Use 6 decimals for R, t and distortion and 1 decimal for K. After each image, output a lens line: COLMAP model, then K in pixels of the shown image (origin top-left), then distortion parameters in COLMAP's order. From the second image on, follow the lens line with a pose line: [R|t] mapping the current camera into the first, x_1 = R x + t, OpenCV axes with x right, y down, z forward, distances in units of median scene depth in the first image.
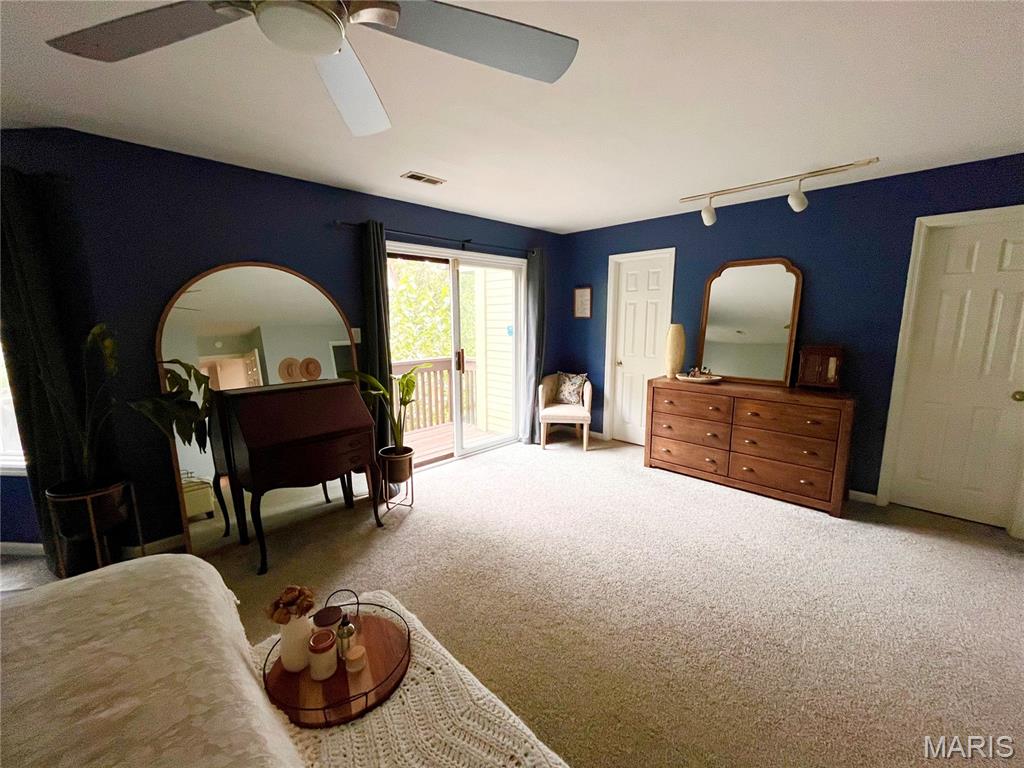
lens RADIAL K [[418.3, 0, 509.9], [0, 418.3, 387.3], [0, 0, 1]] dist [-0.000147, -0.000106]
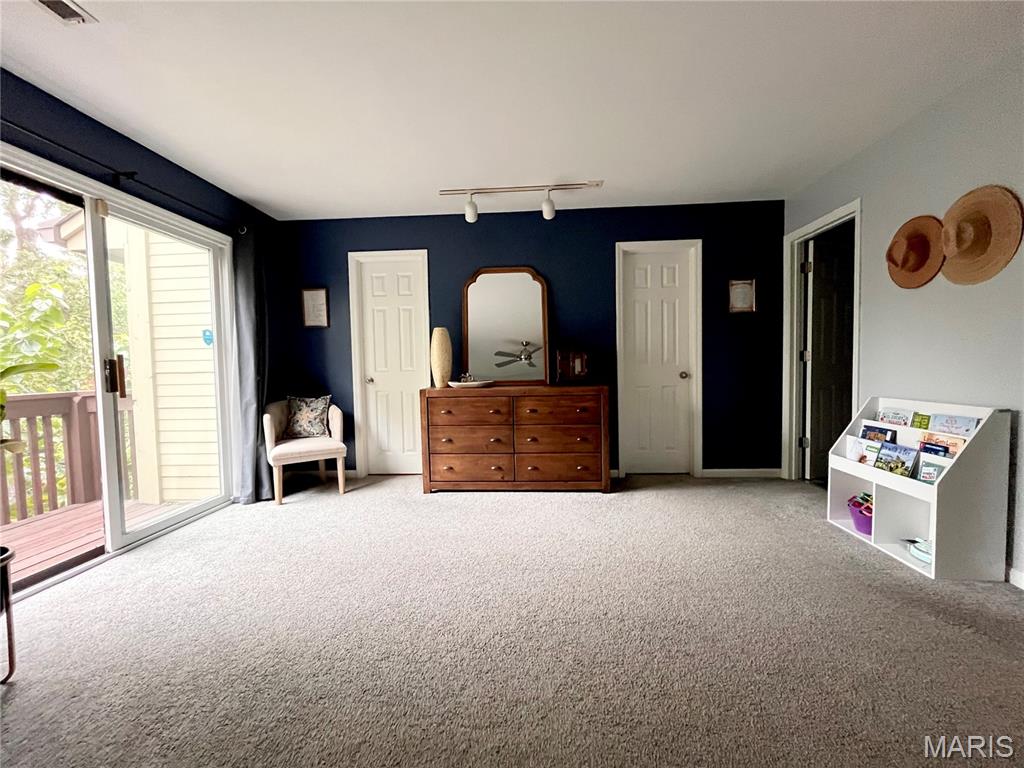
lens RADIAL K [[416.8, 0, 513.3], [0, 416.8, 384.5], [0, 0, 1]] dist [-0.003143, -0.000534]
pose [[0.744438, -0.040941, 0.666435, -0.091272], [0.127292, 0.988514, -0.081463, 0.061580], [-0.655445, 0.145476, 0.741099, 0.224315]]
